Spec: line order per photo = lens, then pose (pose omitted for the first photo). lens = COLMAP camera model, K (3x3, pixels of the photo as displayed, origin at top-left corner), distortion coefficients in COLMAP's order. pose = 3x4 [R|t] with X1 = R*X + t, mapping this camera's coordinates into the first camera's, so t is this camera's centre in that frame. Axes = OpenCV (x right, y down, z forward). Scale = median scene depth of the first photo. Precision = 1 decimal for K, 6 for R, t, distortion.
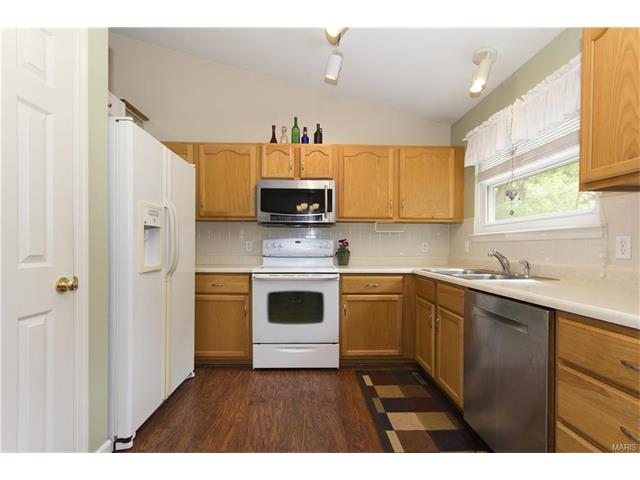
lens RADIAL K [[295.2, 0, 318.3], [0, 295.2, 247.7], [0, 0, 1]] dist [0.004010, 0.000376]
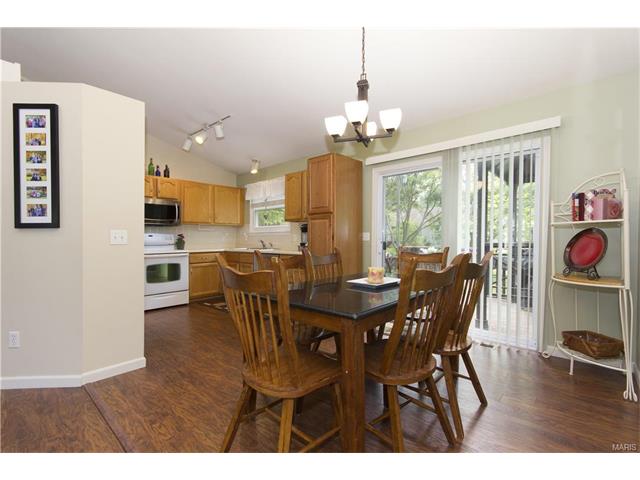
lens RADIAL K [[295.2, 0, 323.8], [0, 295.2, 234.3], [0, 0, 1]] dist [0.004010, 0.000376]
pose [[0.682037, -0.000441, 0.731318, -0.715930], [0.012560, 0.999859, -0.011111, 0.001736], [-0.731210, 0.016764, 0.681946, -0.908191]]
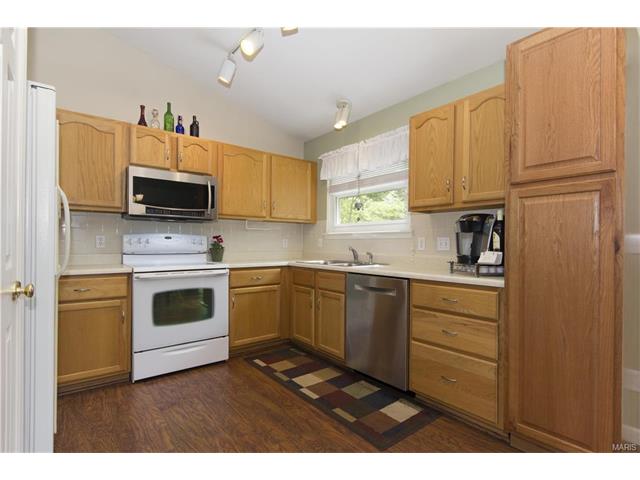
lens RADIAL K [[319.3, 0, 319.9], [0, 319.3, 242.8], [0, 0, 1]] dist [0.001240, 0.000839]
pose [[0.797677, 0.001321, 0.603083, -0.352666], [0.000056, 0.999997, -0.002264, -0.001801], [-0.603084, 0.001840, 0.797675, -0.094028]]
